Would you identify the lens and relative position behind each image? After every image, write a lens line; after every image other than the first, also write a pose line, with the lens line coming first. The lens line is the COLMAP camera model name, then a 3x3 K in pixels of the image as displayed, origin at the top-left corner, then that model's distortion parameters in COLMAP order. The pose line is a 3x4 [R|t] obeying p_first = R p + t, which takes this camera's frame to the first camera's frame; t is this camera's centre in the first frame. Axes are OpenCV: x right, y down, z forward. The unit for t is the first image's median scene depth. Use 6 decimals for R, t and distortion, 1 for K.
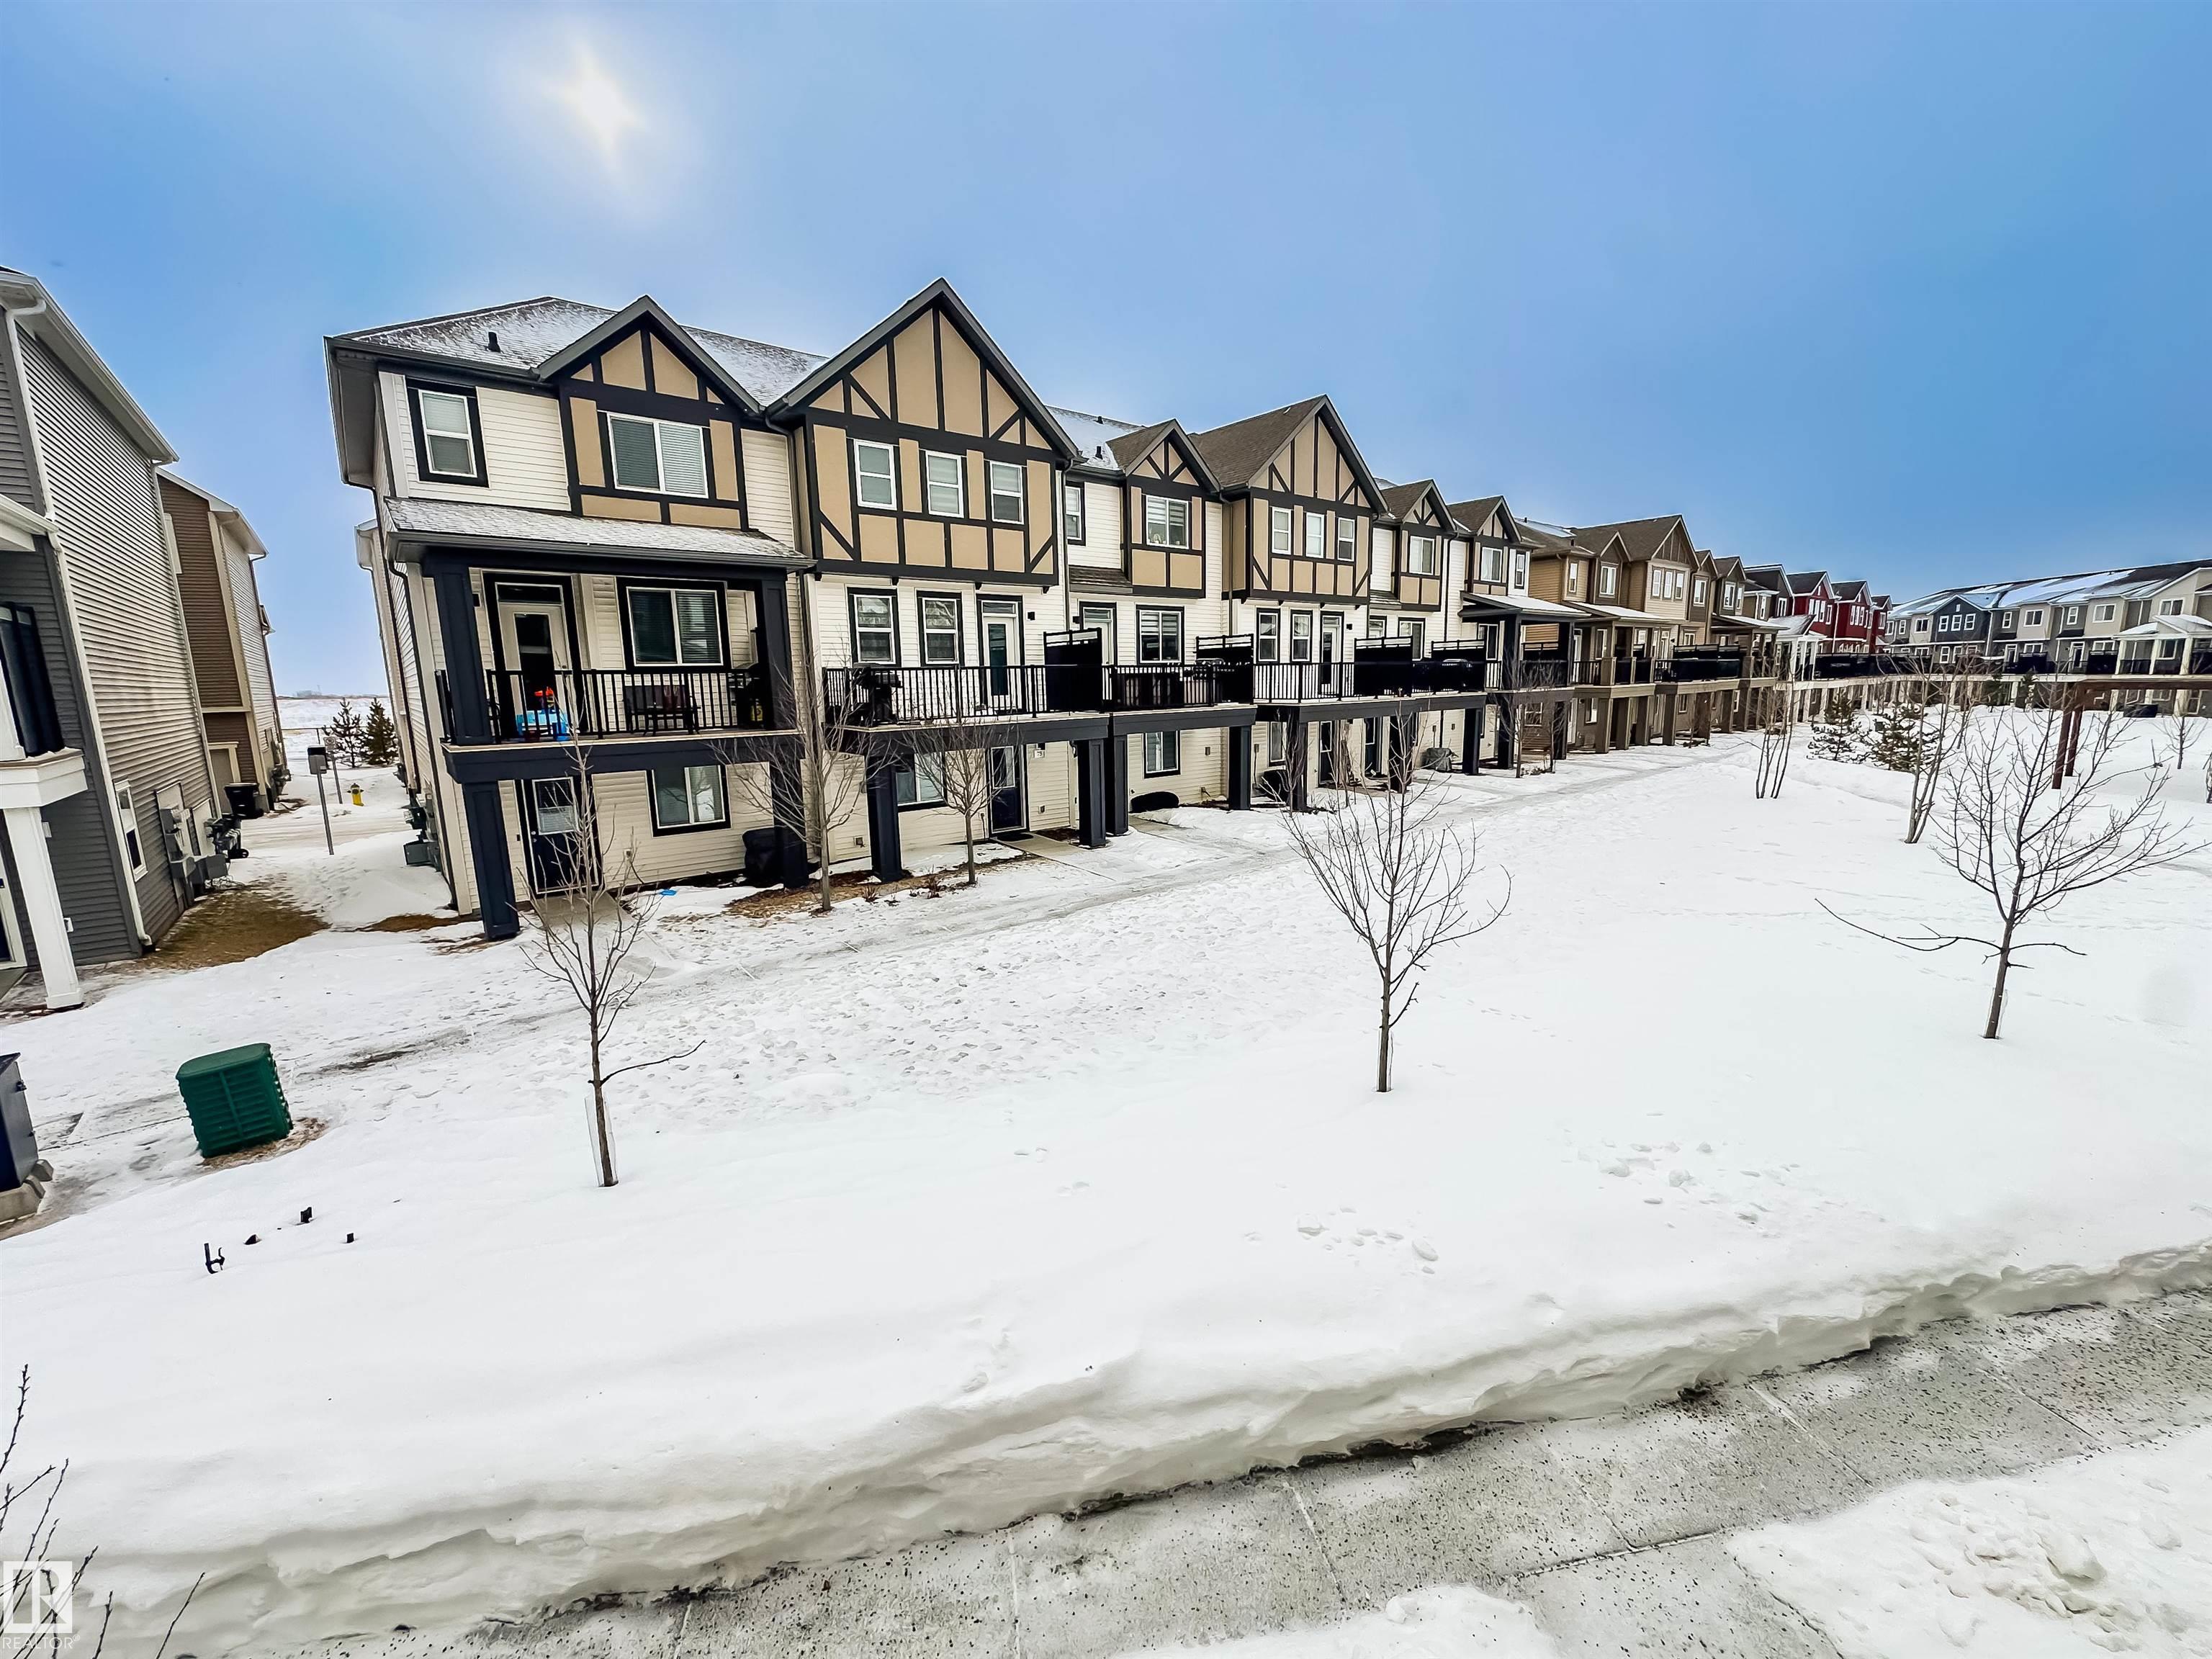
lens RADIAL K [[887.6, 0, 1104.4], [0, 887.6, 822.5], [0, 0, 1]] dist [-0.002020, -0.000214]
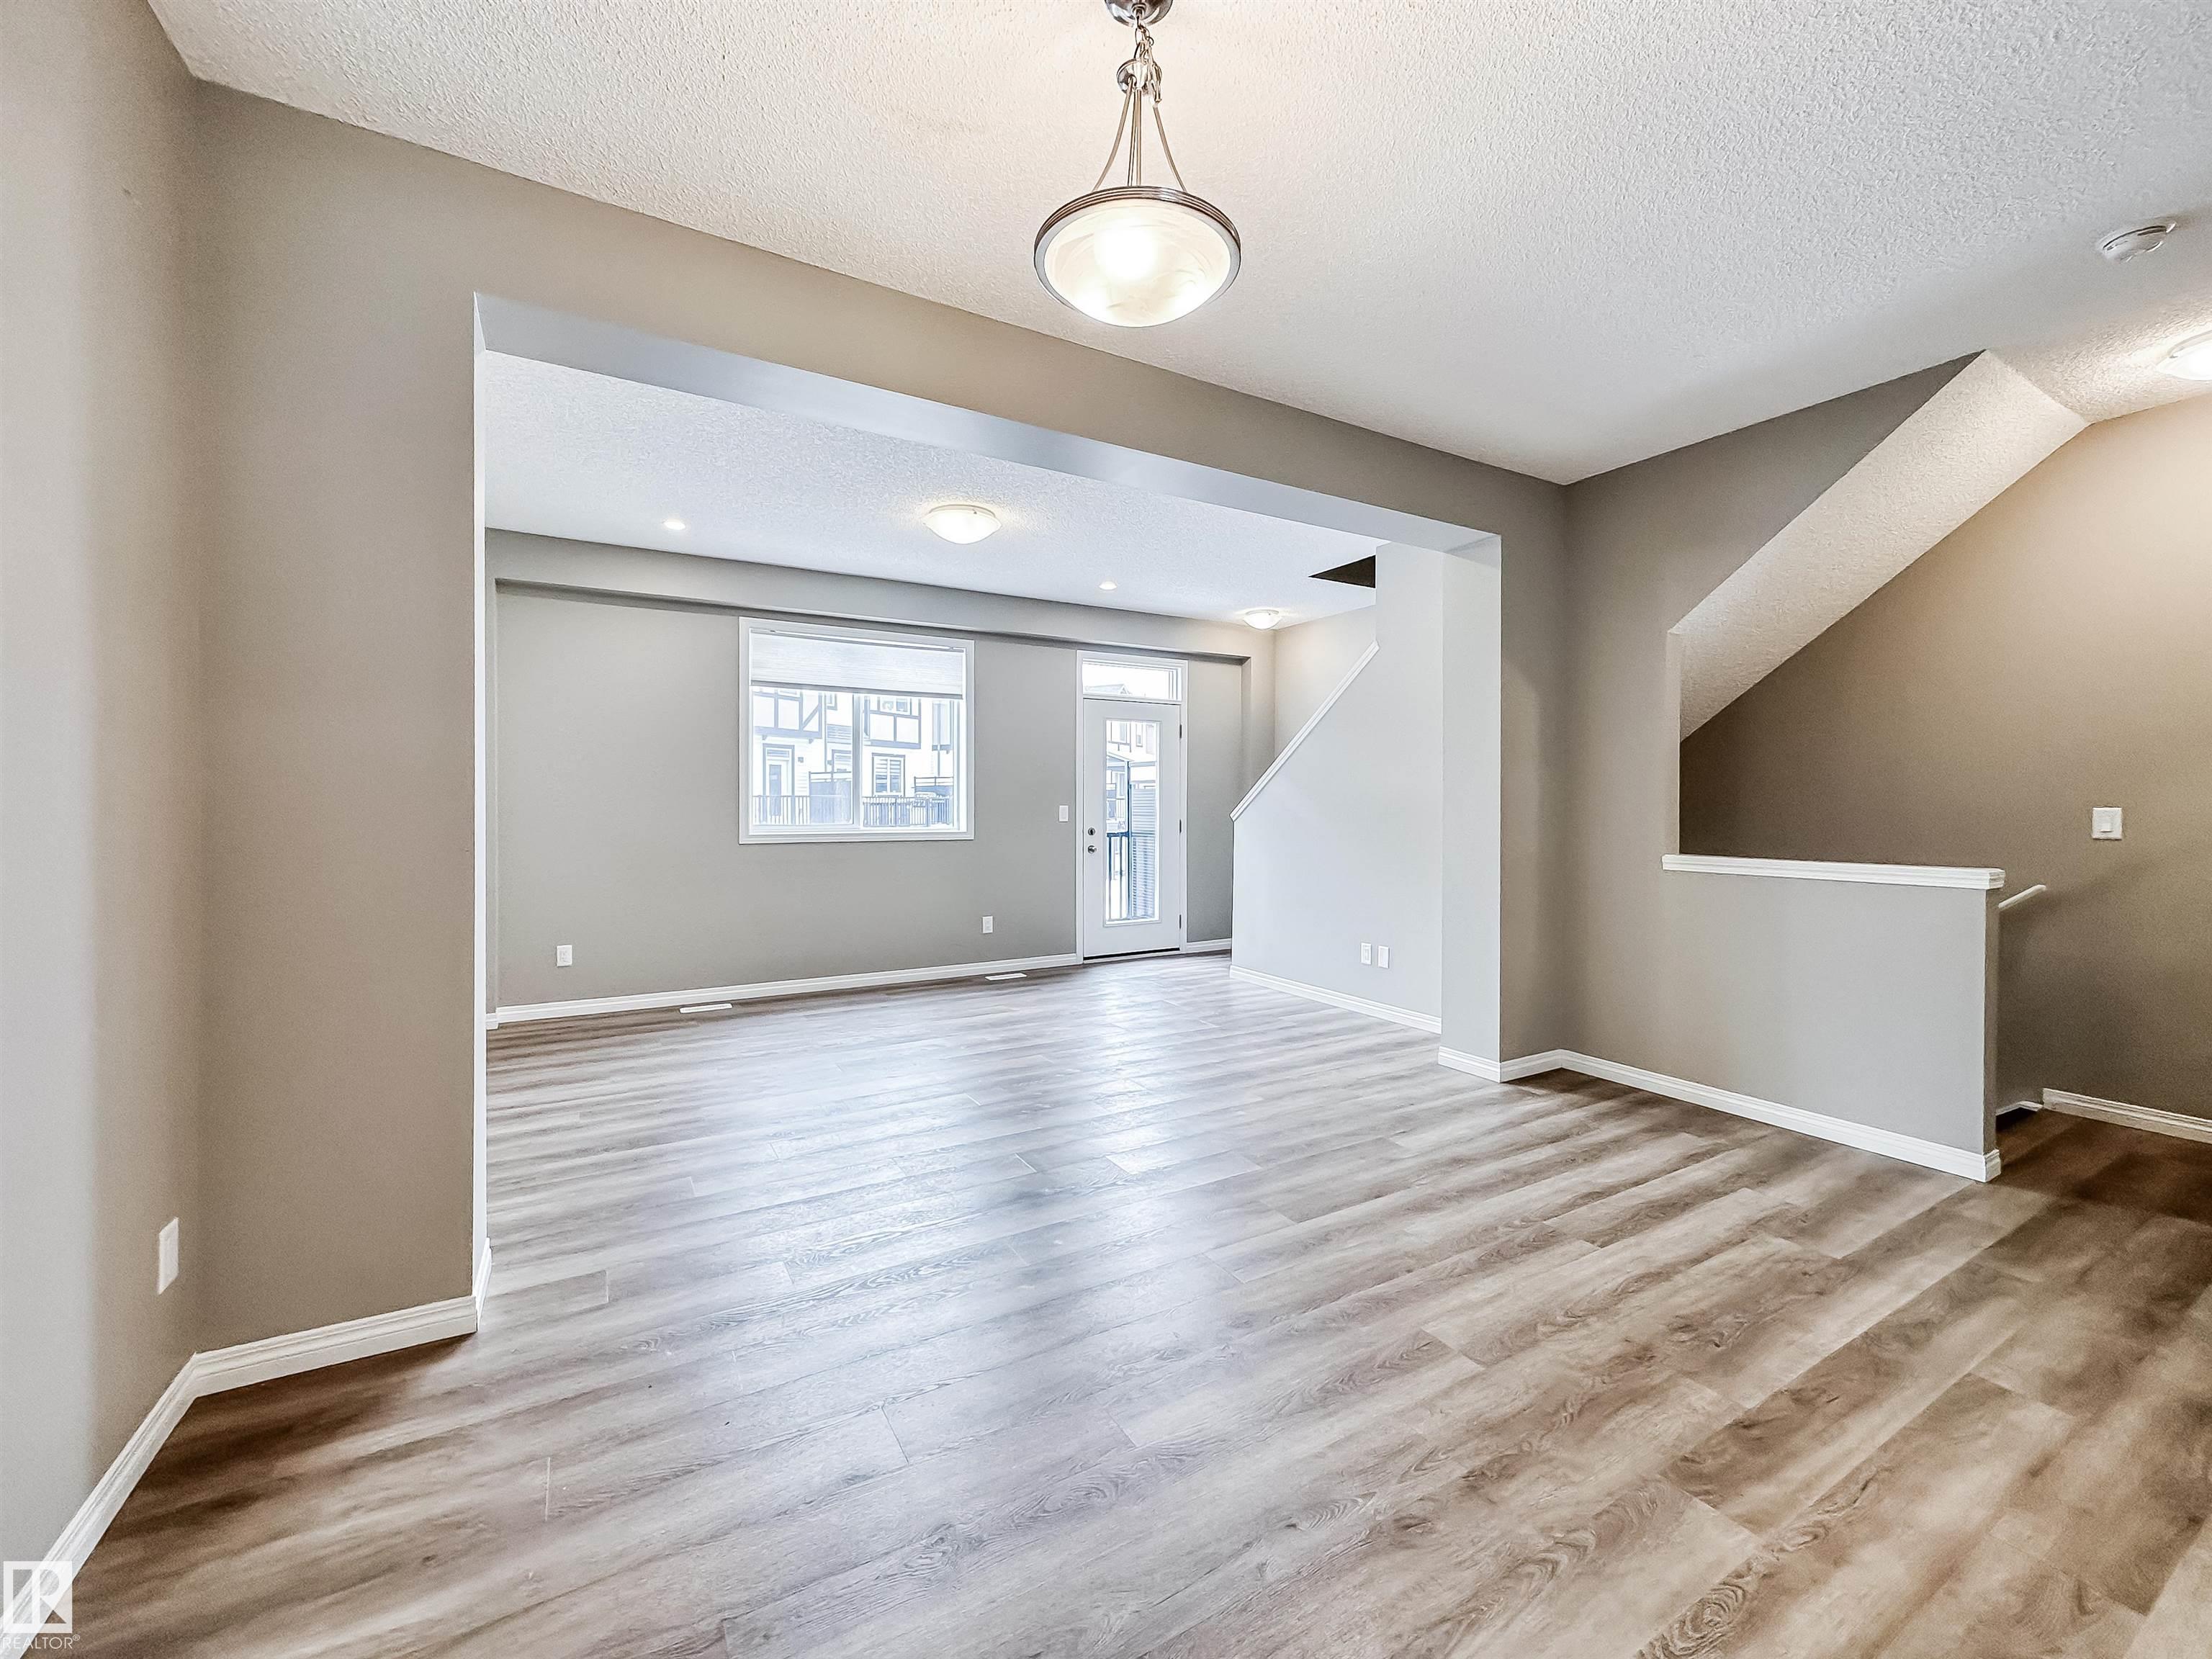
lens RADIAL K [[887.6, 0, 1096.6], [0, 887.6, 825.2], [0, 0, 1]] dist [-0.002020, -0.000214]
pose [[0.936708, 0.008215, 0.350015, -0.131524], [0.042410, 0.989700, -0.136728, 0.076176], [-0.347533, 0.142919, 0.926712, -0.420818]]
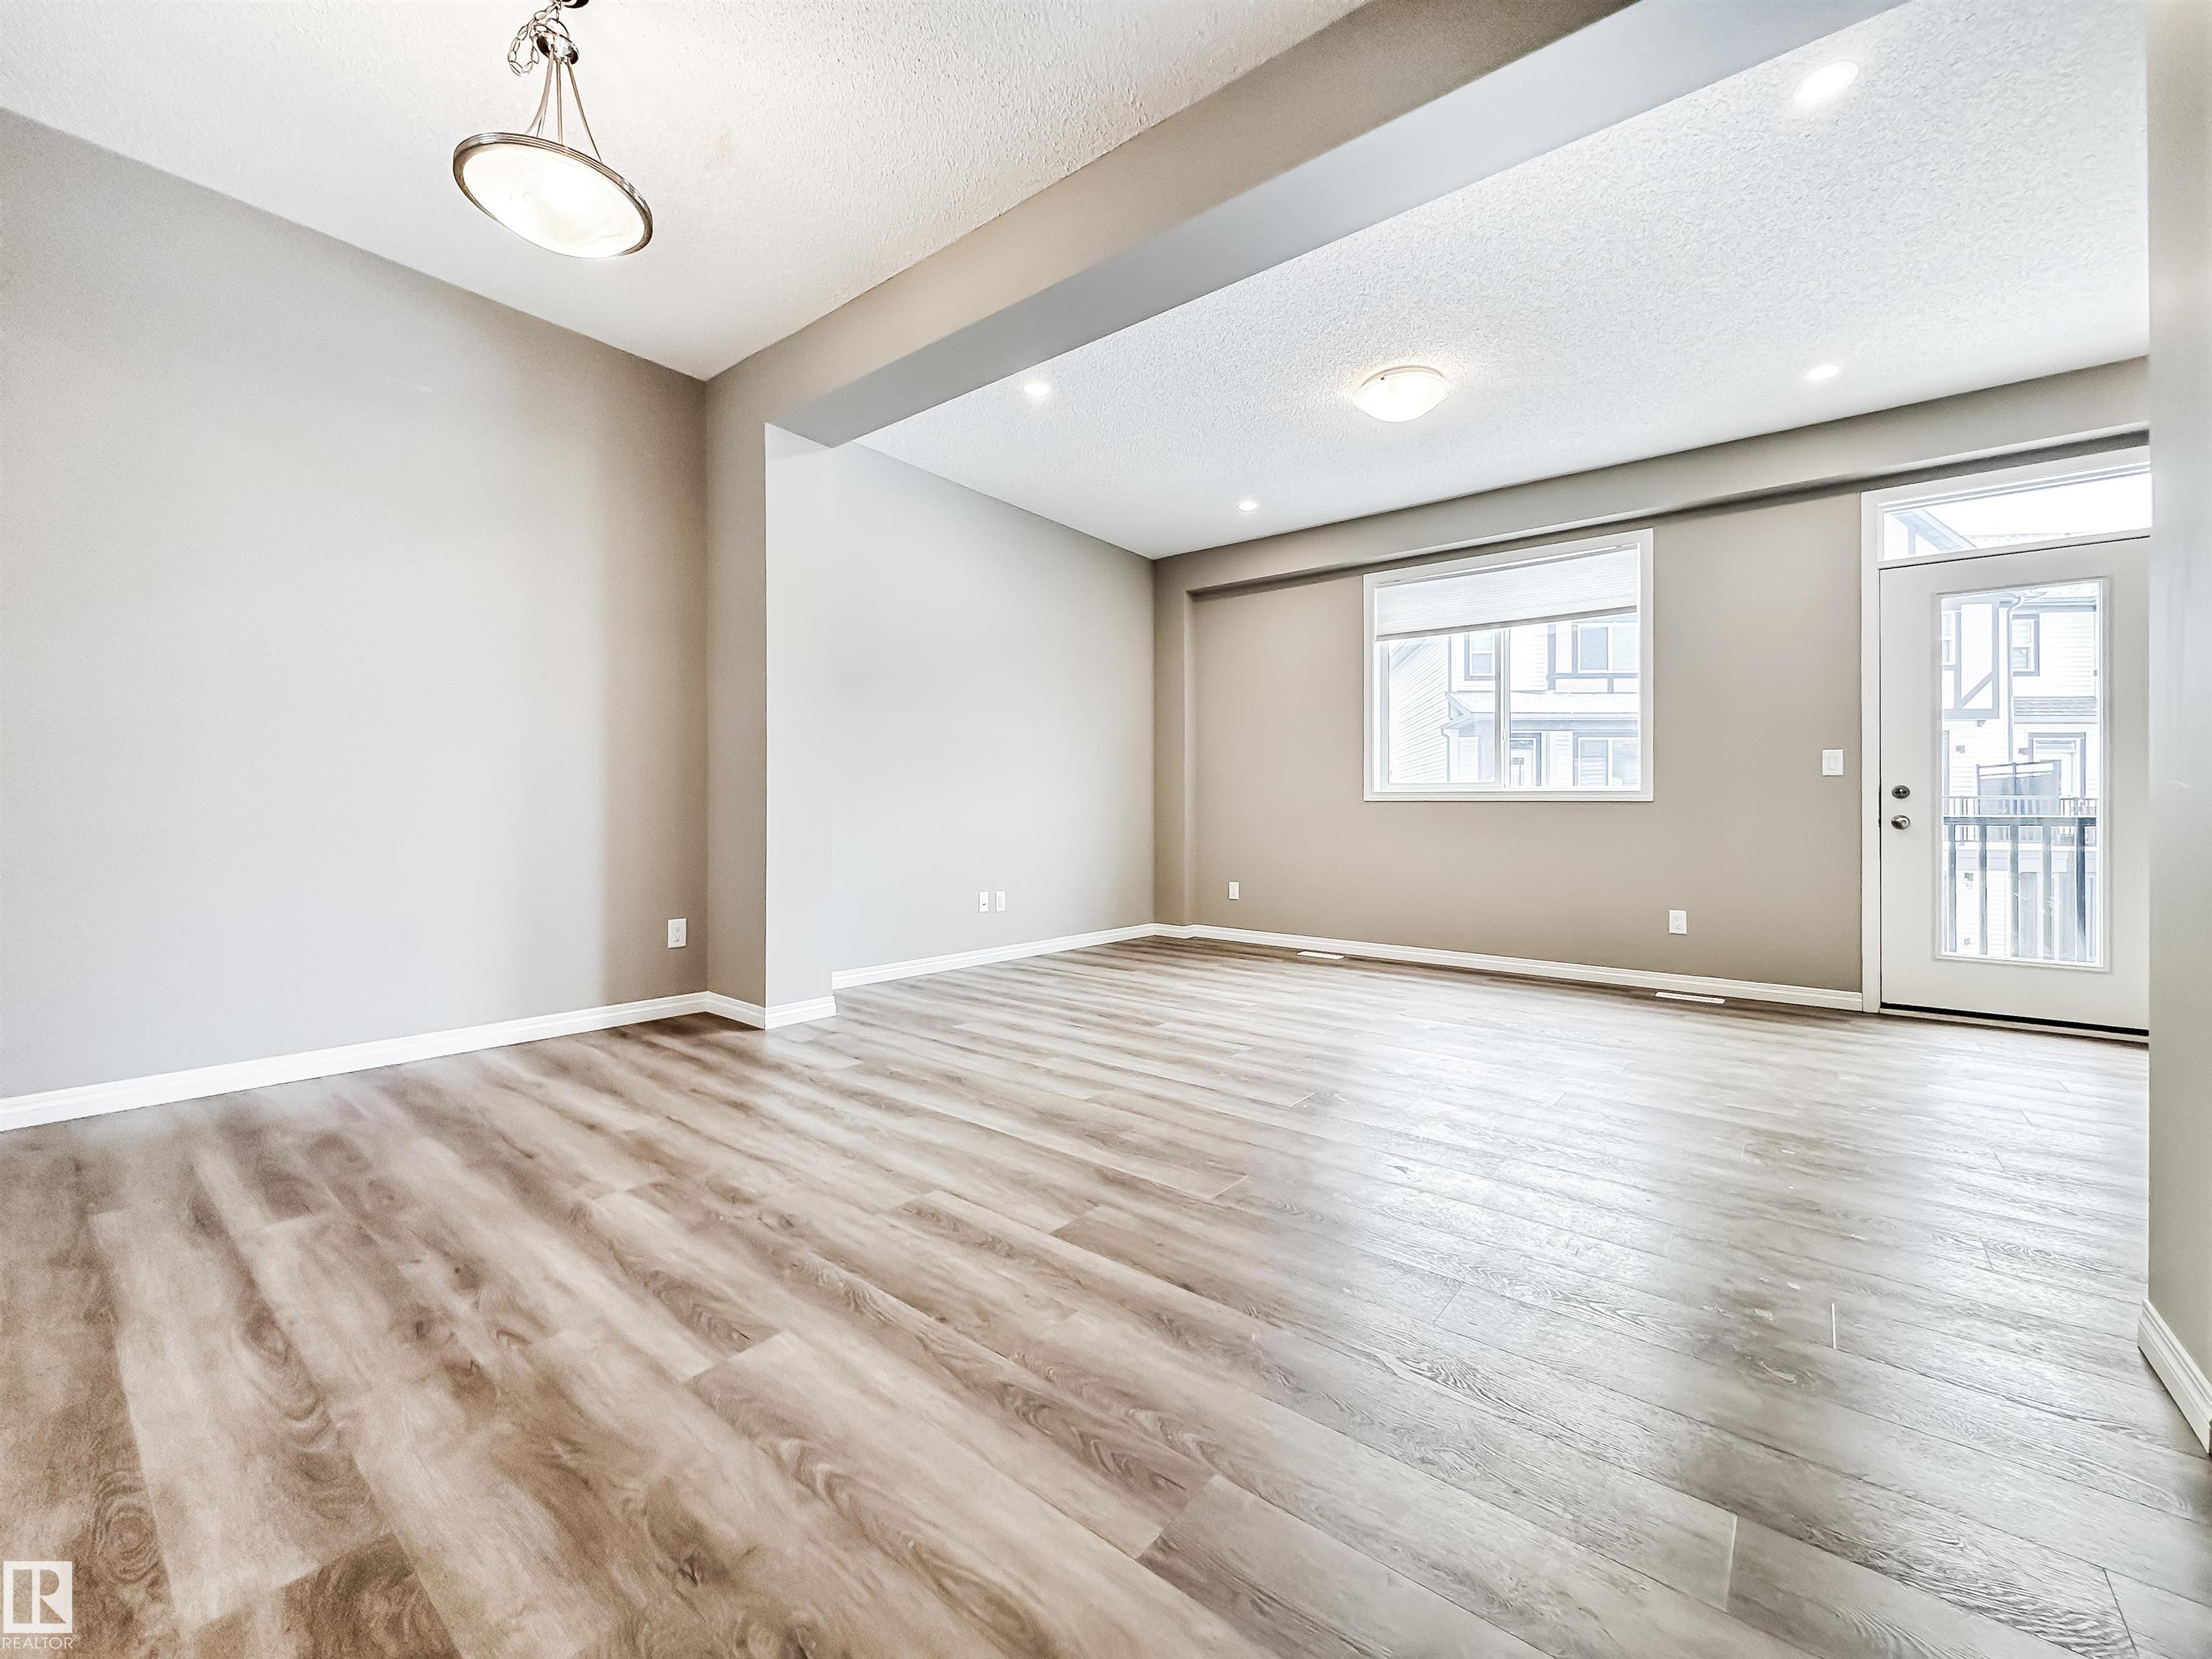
lens RADIAL K [[887.6, 0, 1118.6], [0, 887.6, 818.0], [0, 0, 1]] dist [-0.002020, -0.000214]
pose [[0.674895, 0.026961, -0.737421, 0.017714], [-0.144640, 0.984780, -0.096372, 0.082866], [0.723599, 0.171702, 0.668522, -0.364412]]
